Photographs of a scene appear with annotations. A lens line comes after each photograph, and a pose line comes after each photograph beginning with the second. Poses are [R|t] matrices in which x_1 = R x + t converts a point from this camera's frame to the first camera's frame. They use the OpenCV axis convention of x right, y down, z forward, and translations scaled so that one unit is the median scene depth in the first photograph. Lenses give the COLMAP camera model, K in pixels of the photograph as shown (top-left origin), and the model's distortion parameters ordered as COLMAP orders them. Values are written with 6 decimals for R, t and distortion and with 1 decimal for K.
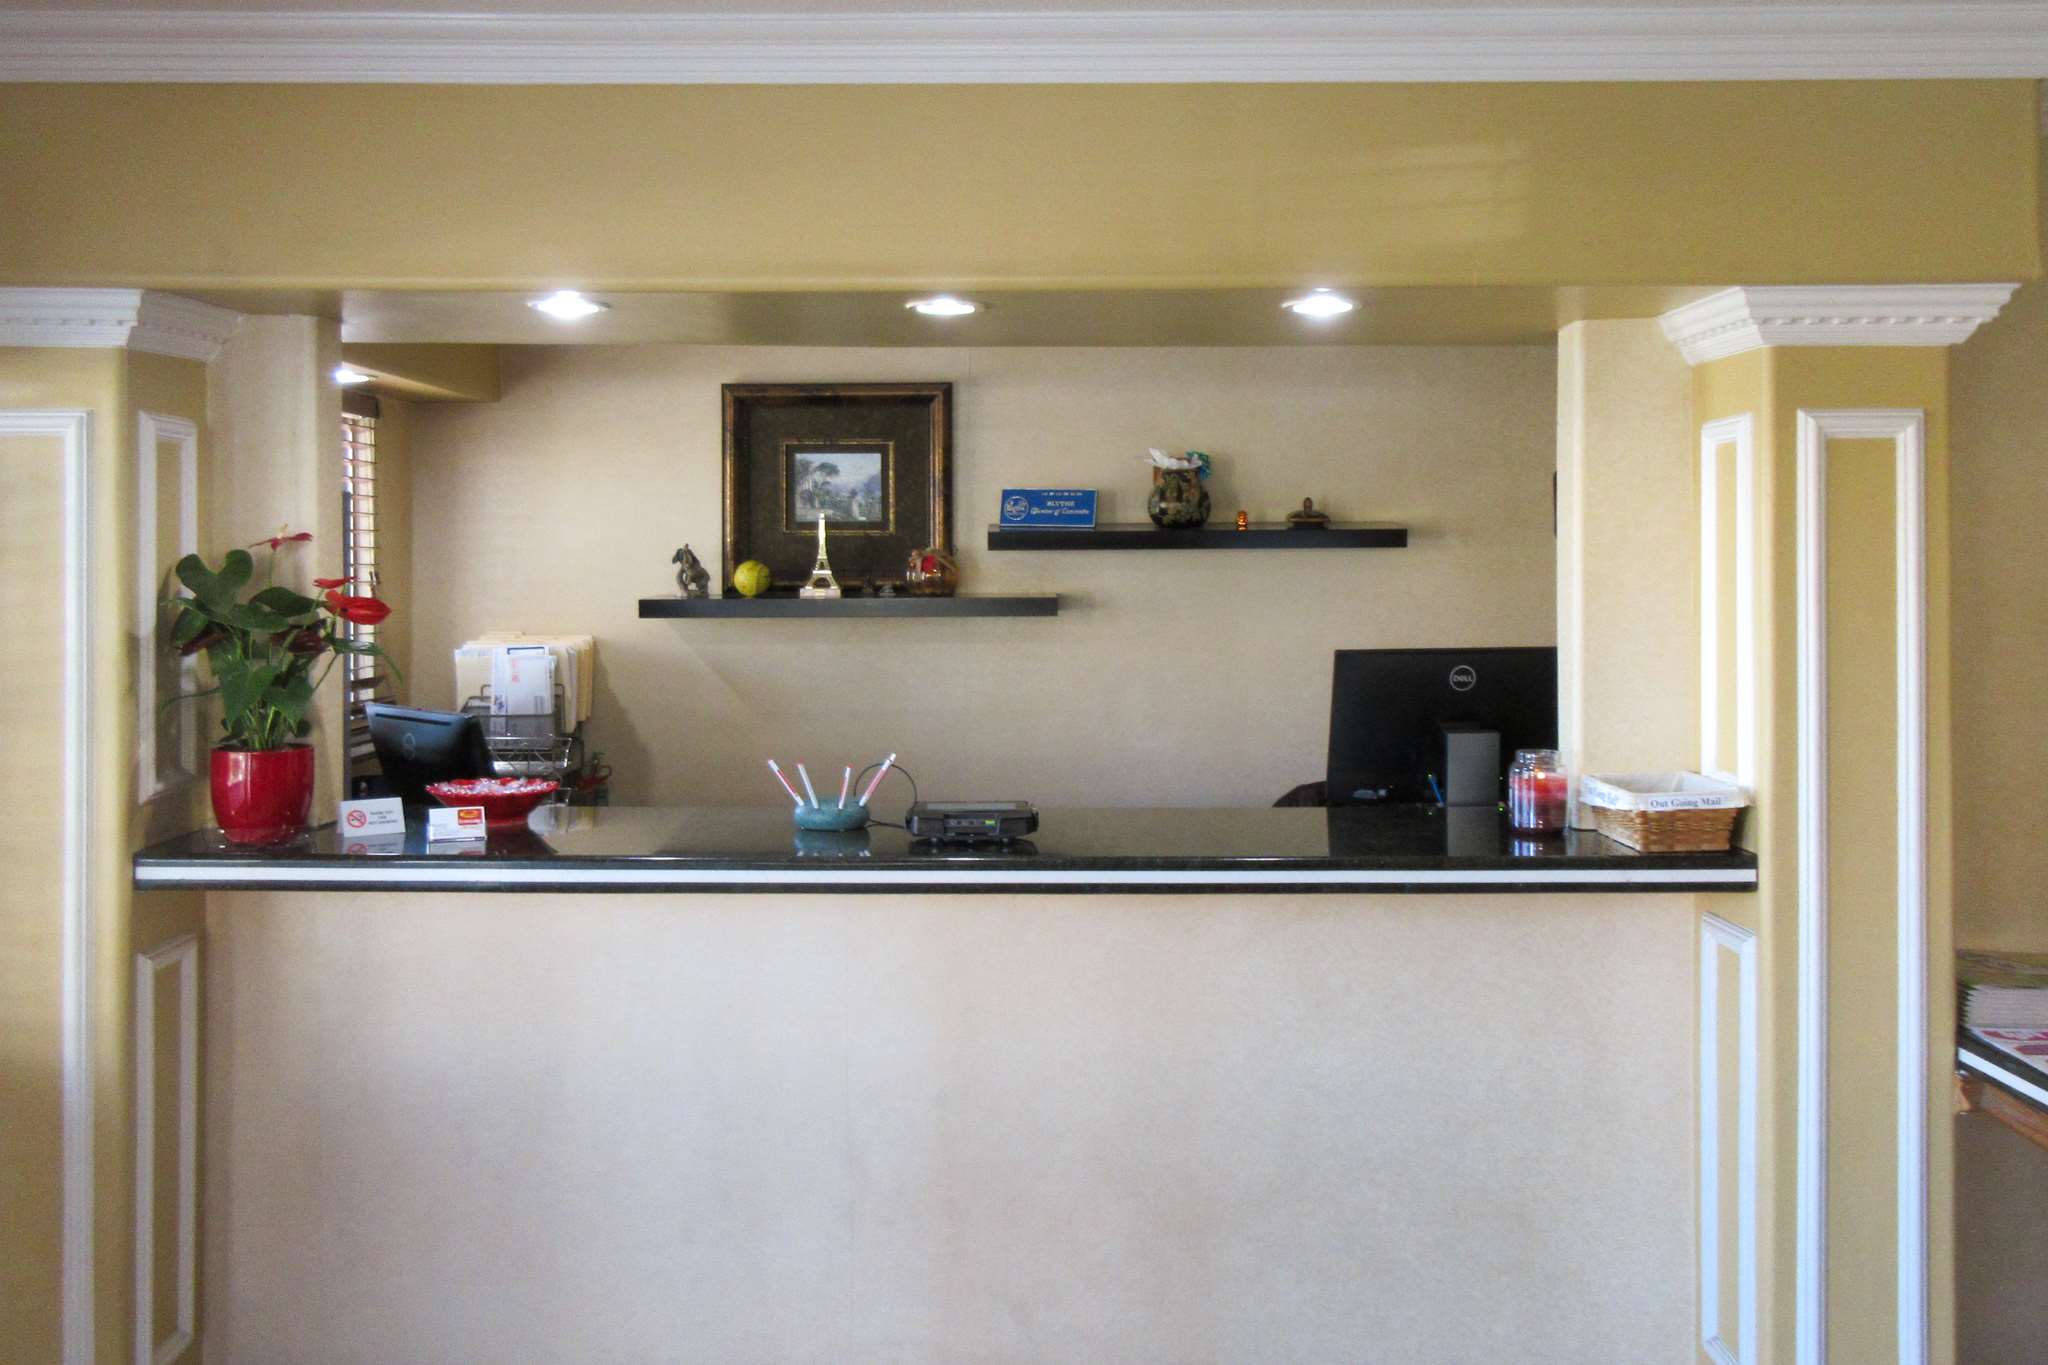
lens RADIAL K [[2004.4, 0, 1024.0], [0, 2004.4, 682.5], [0, 0, 1]] dist [0.066802, -0.004132]
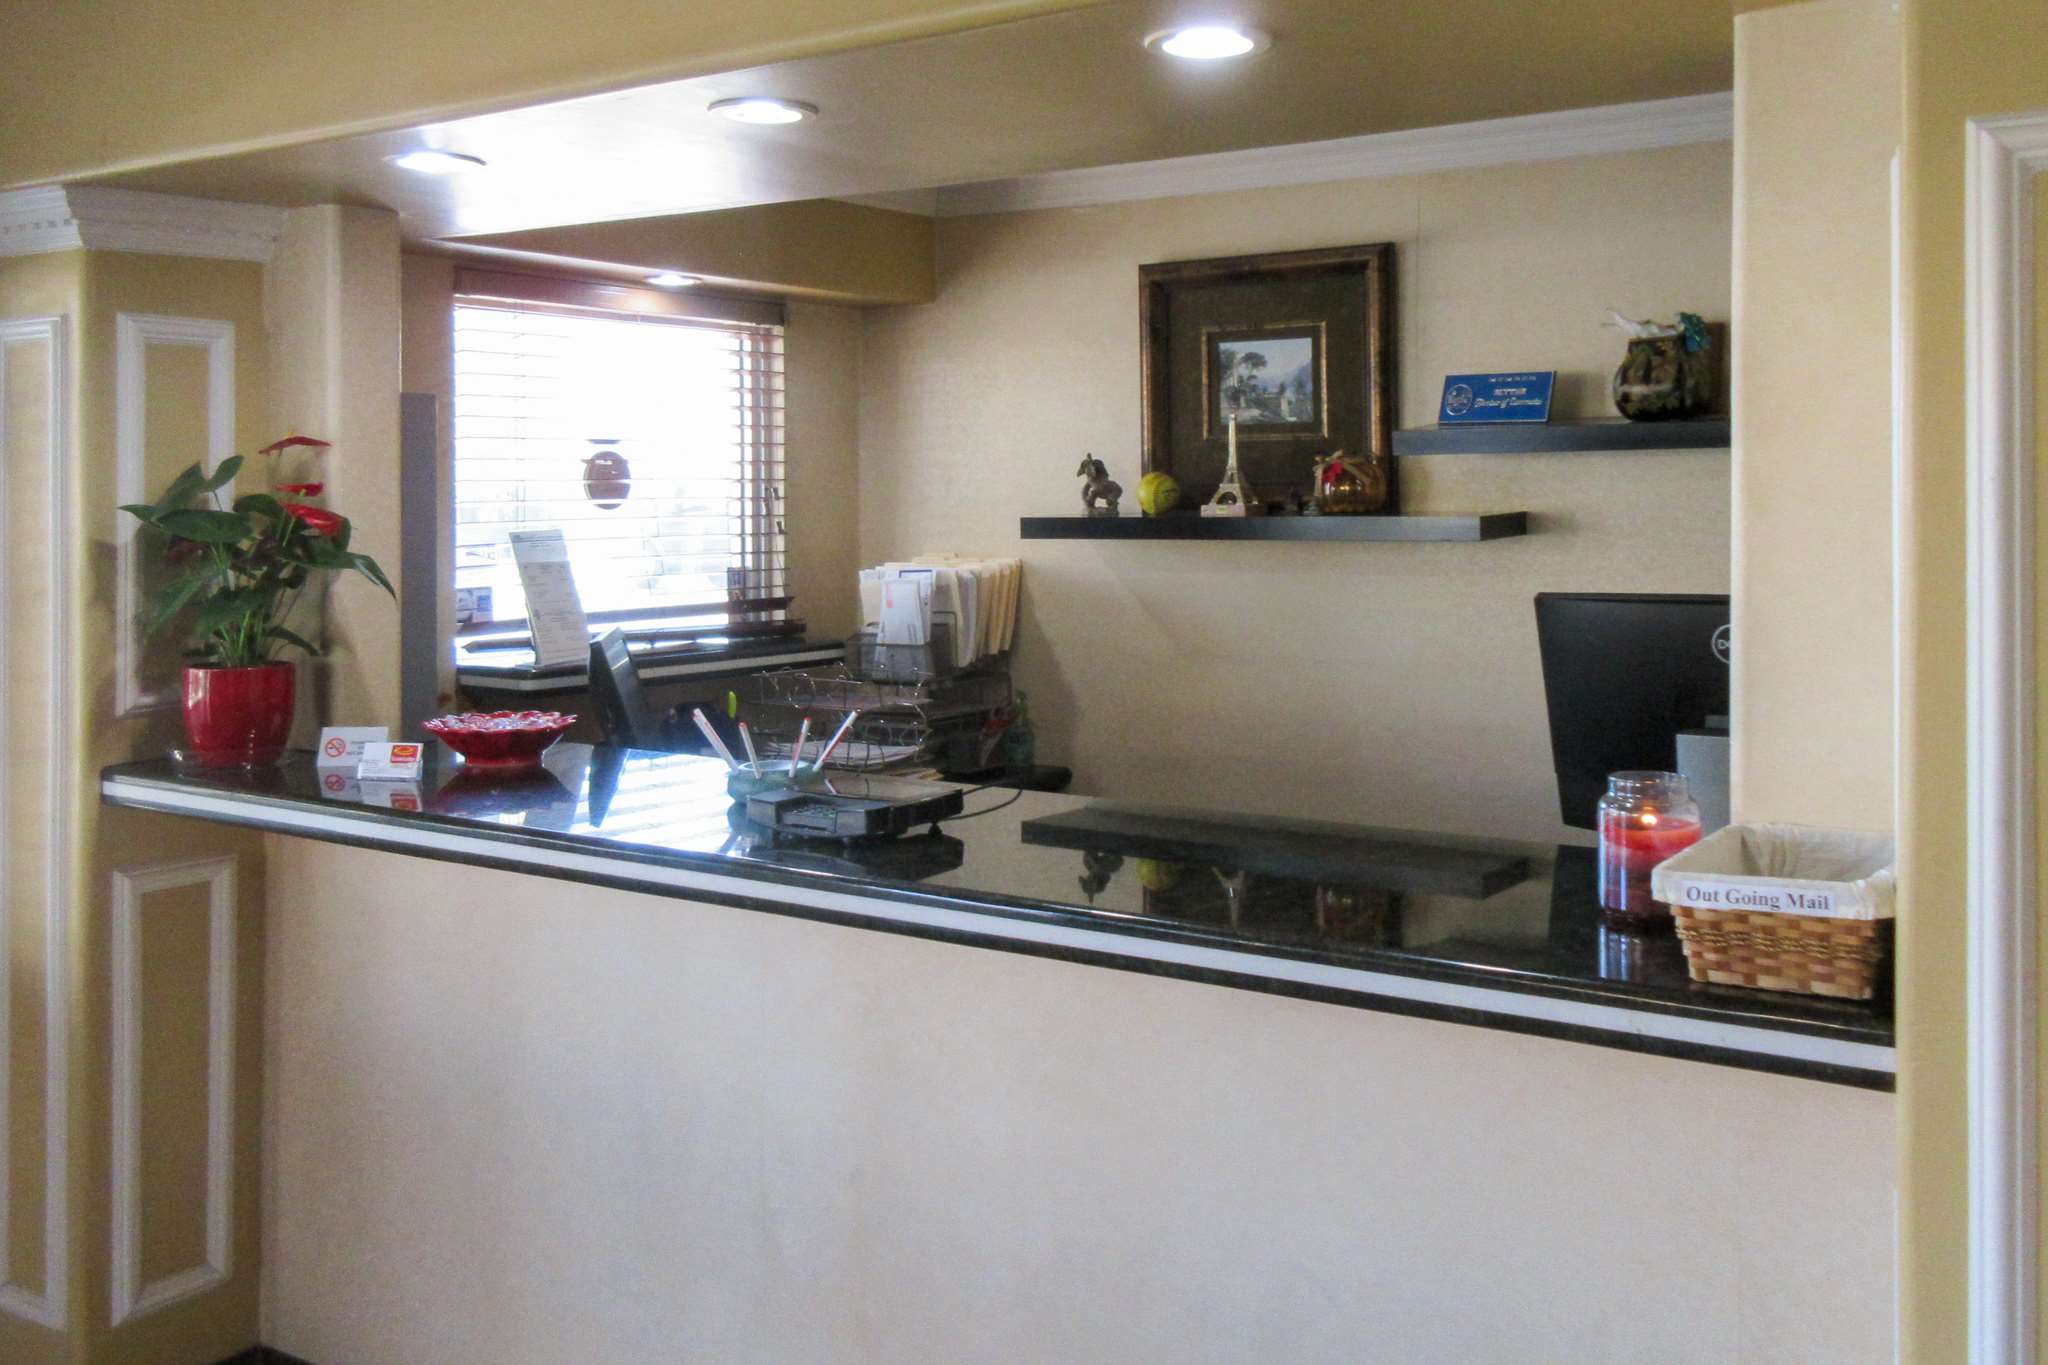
lens RADIAL K [[1954.2, 0, 1023.6], [0, 1954.2, 584.6], [0, 0, 1]] dist [0.027567, 0.009700]
pose [[0.822201, 0.023754, -0.568702, 0.286105], [-0.031934, 0.999480, -0.004421, -0.008192], [0.568301, 0.021796, 0.822532, 0.295901]]
